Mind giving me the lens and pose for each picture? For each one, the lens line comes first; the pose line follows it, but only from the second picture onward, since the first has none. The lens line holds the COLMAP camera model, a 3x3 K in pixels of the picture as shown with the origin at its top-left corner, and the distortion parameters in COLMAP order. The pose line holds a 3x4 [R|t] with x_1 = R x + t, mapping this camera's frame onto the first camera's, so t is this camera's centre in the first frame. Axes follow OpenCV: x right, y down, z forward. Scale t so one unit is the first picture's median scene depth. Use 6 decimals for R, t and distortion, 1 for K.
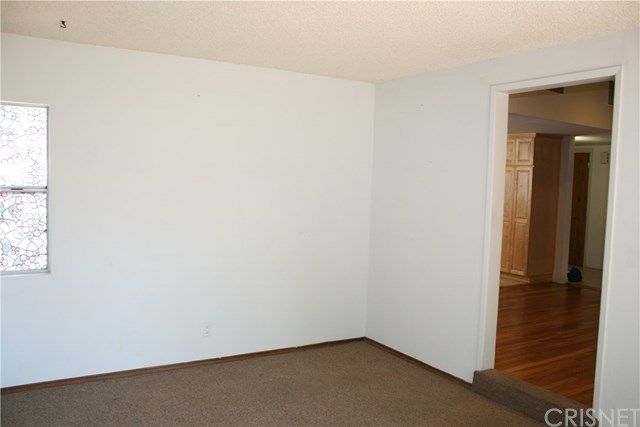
lens RADIAL K [[533.9, 0, 320.0], [0, 533.9, 213.5], [0, 0, 1]] dist [-0.166296, 0.136735]
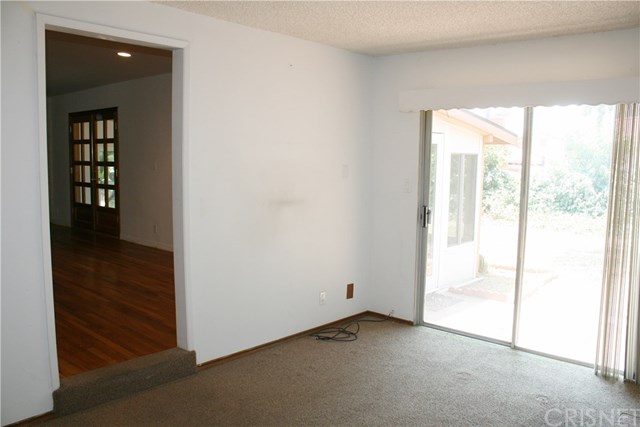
lens RADIAL K [[533.9, 0, 320.0], [0, 533.9, 213.5], [0, 0, 1]] dist [-0.166296, 0.136735]
pose [[-0.291141, -0.139211, 0.946497, -0.508968], [0.025502, 0.987875, 0.153141, -0.065329], [-0.956340, 0.068723, -0.284061, 0.852486]]
